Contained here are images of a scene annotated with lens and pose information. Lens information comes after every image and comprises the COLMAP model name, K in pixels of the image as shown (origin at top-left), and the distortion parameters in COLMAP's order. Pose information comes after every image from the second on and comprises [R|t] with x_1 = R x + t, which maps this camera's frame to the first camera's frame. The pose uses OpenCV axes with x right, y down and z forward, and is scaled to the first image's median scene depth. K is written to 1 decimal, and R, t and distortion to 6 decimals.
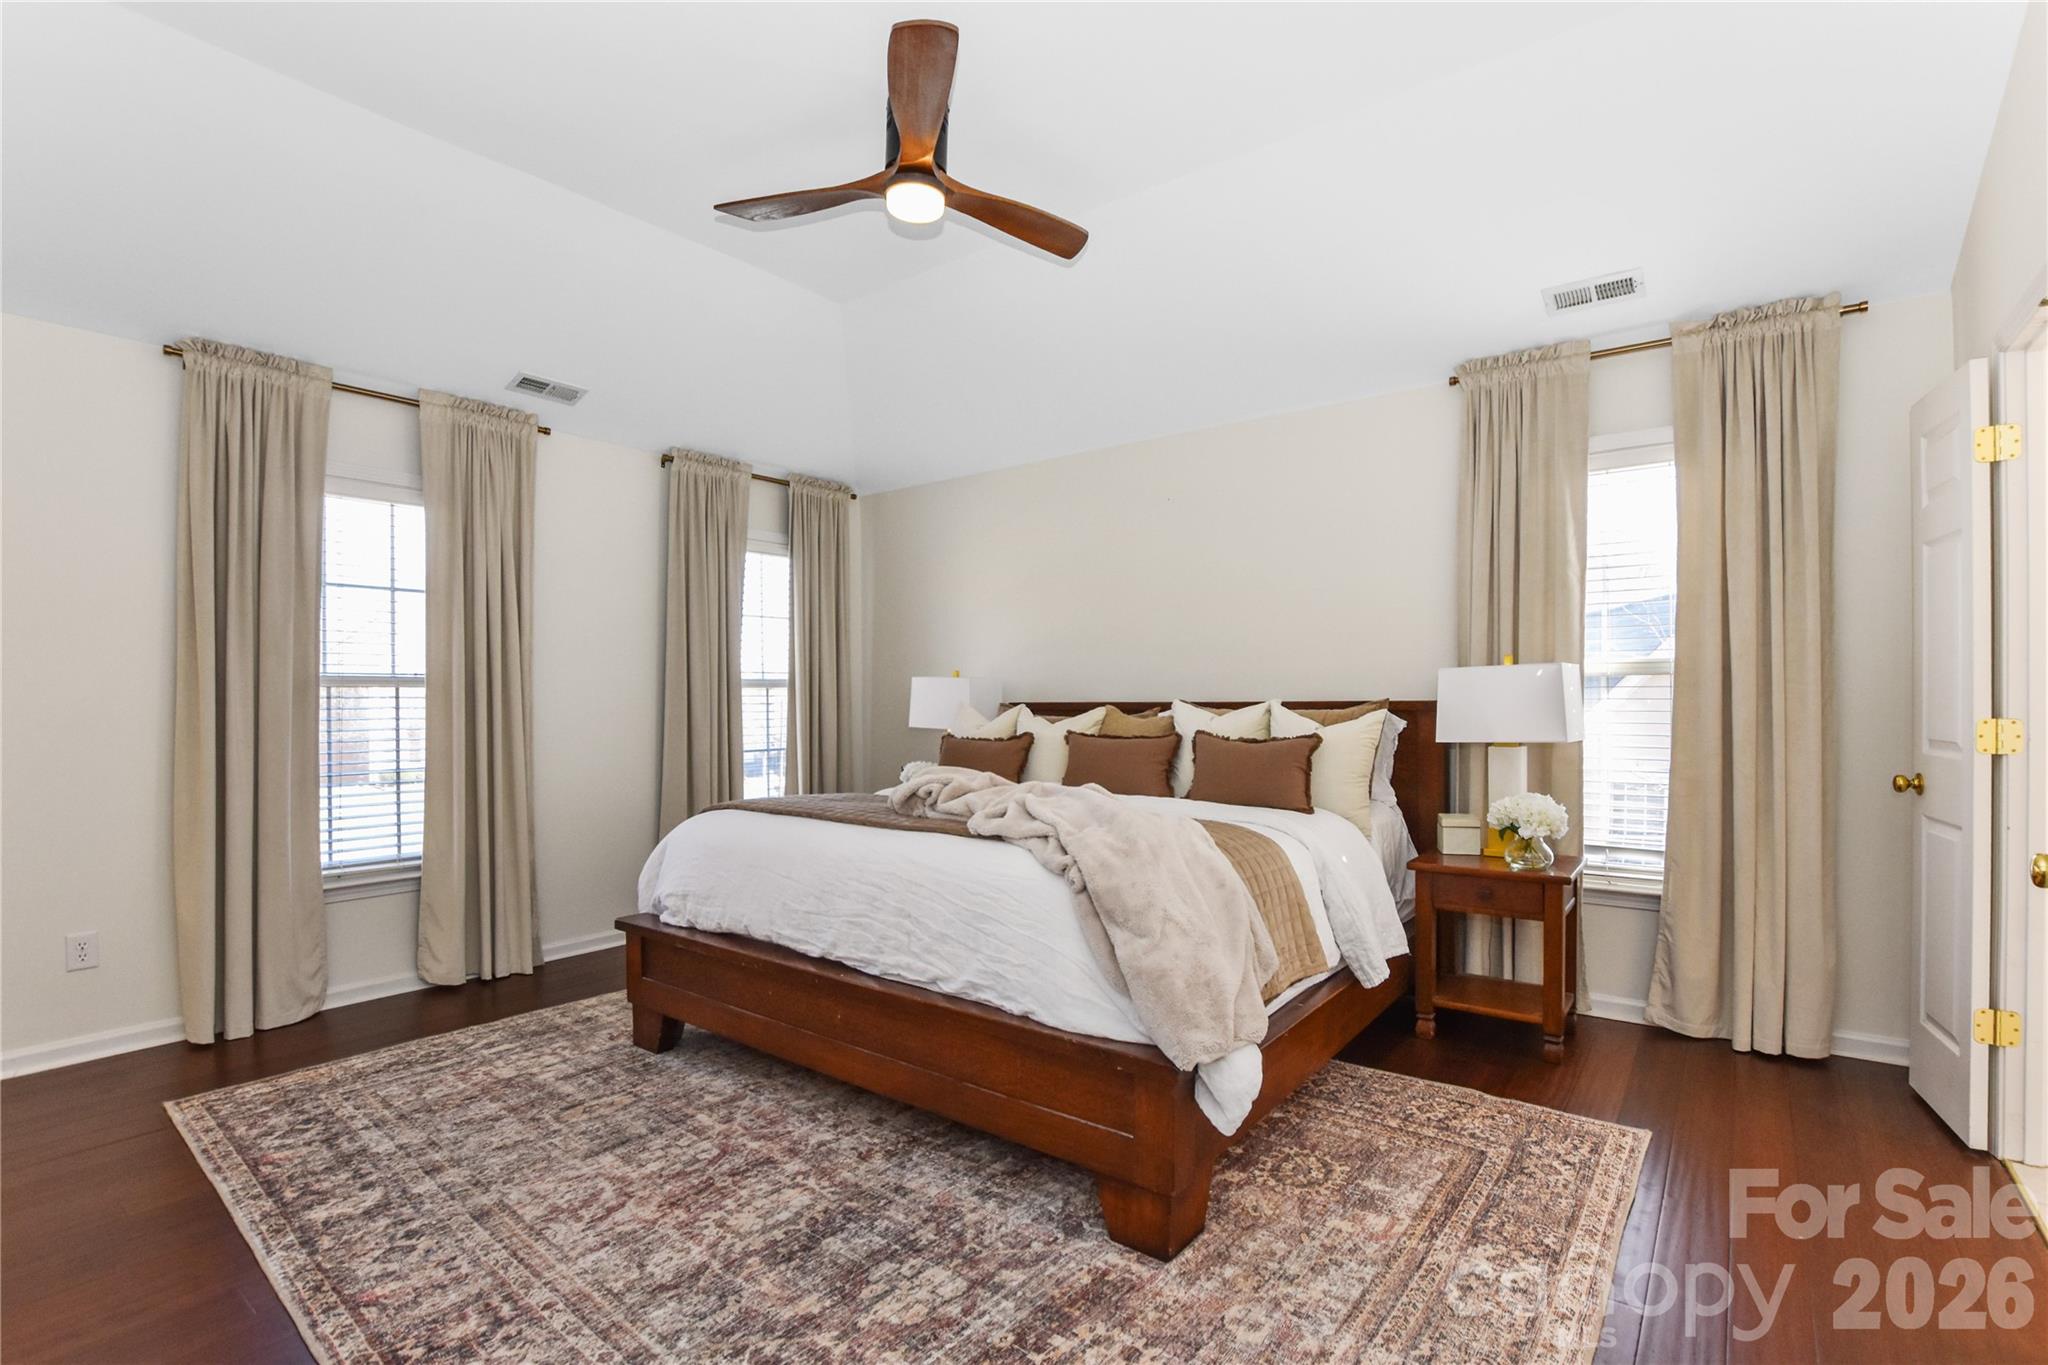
lens RADIAL K [[930.7, 0, 1021.6], [0, 930.7, 697.8], [0, 0, 1]] dist [-0.026645, -0.000302]
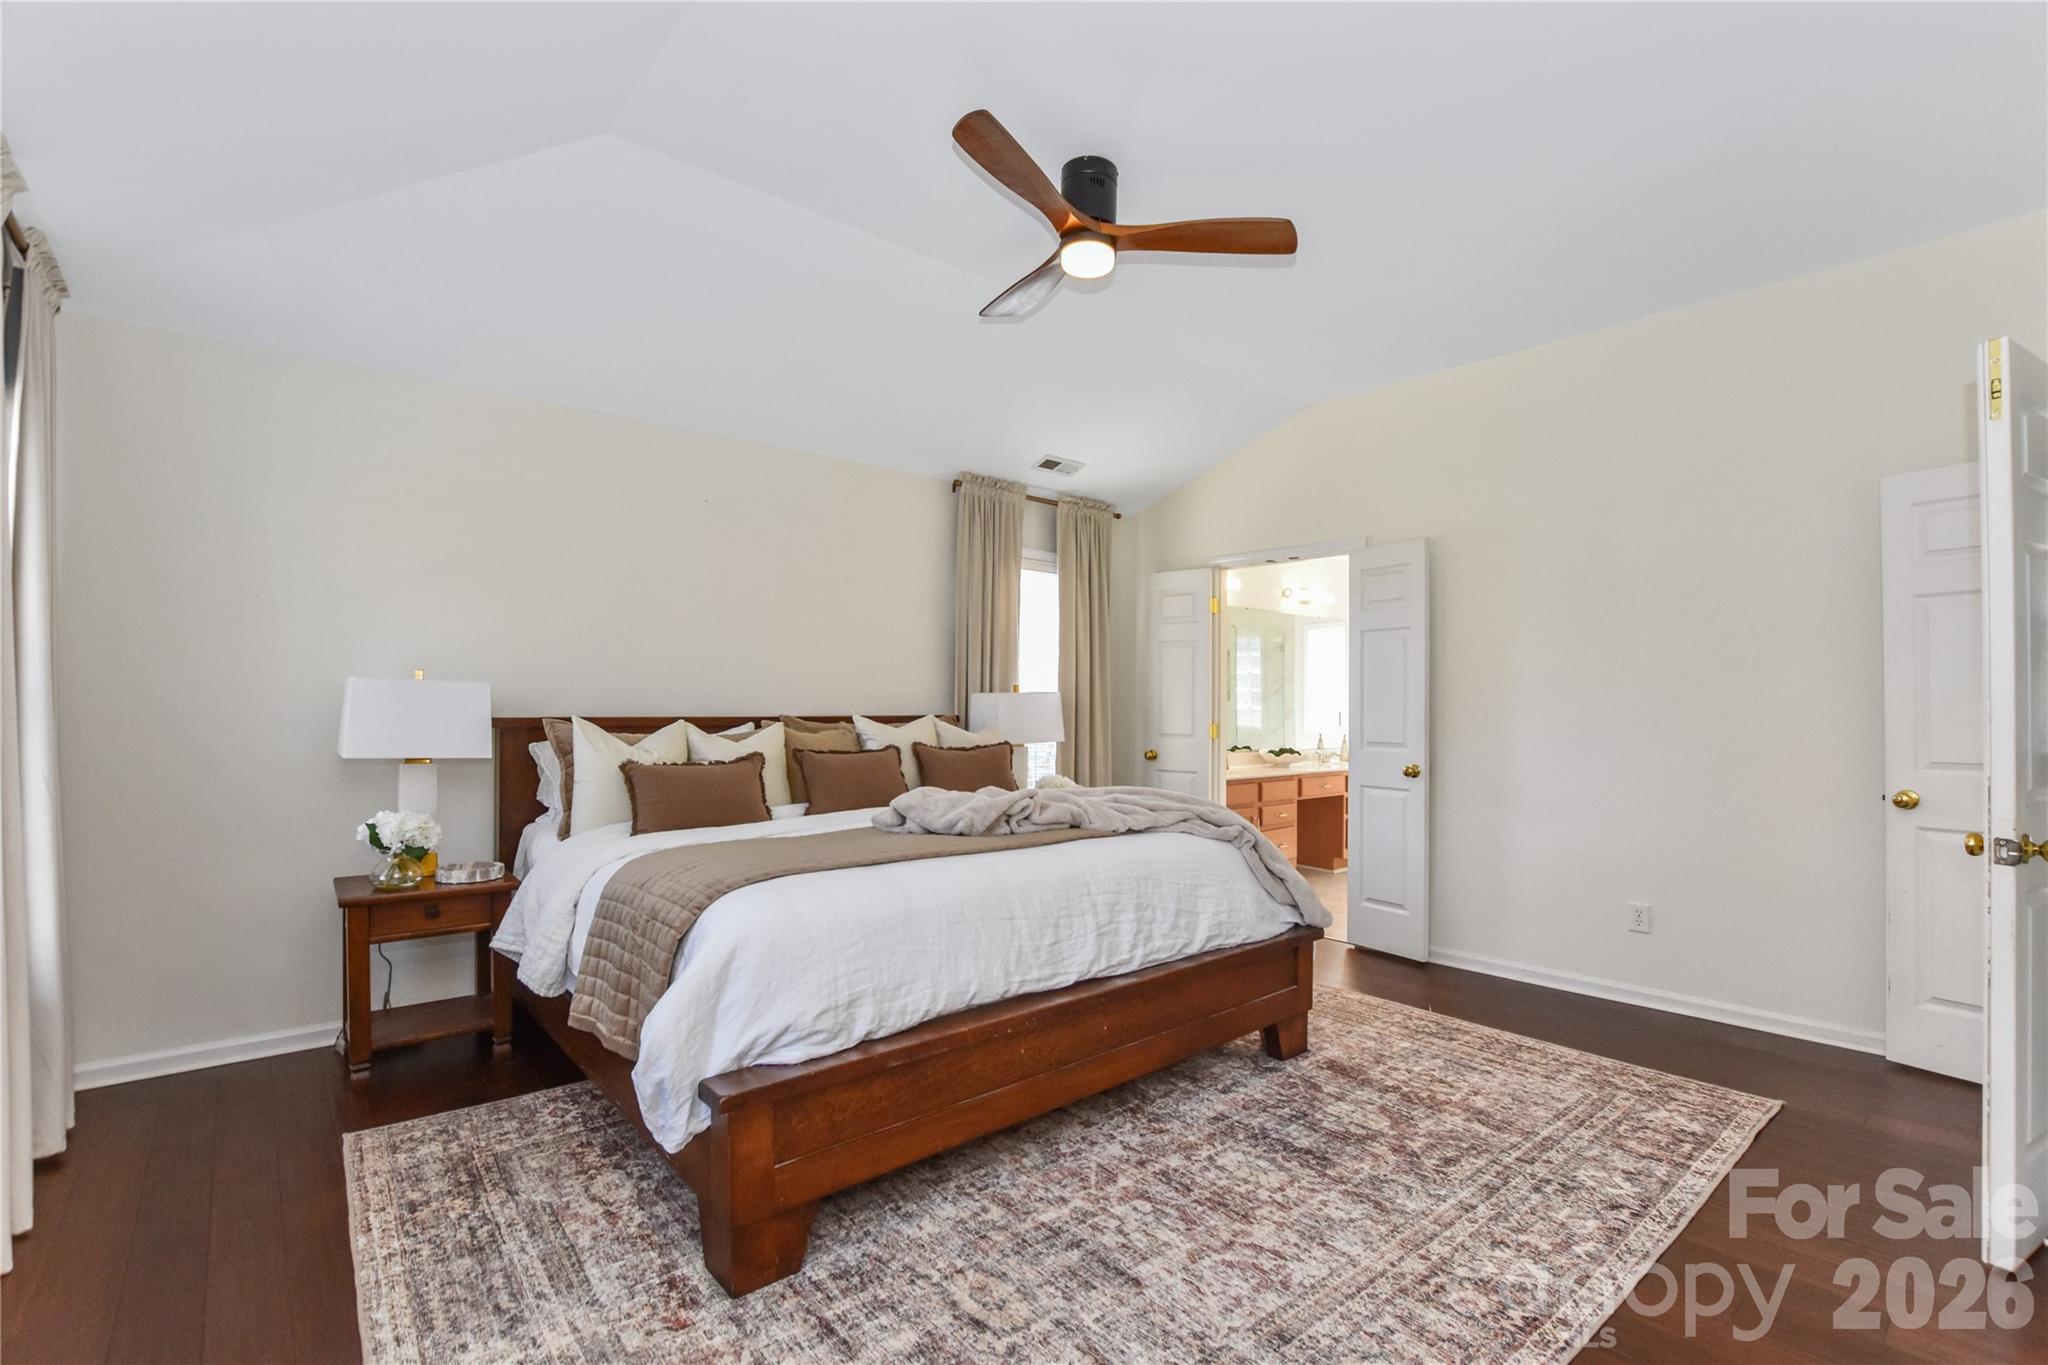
lens RADIAL K [[930.7, 0, 1017.8], [0, 930.7, 687.3], [0, 0, 1]] dist [-0.026645, -0.000302]
pose [[0.200270, 0.027128, 0.979365, -1.306236], [-0.009084, 0.999625, -0.025832, -0.005268], [-0.979699, -0.003723, 0.200441, 0.946572]]
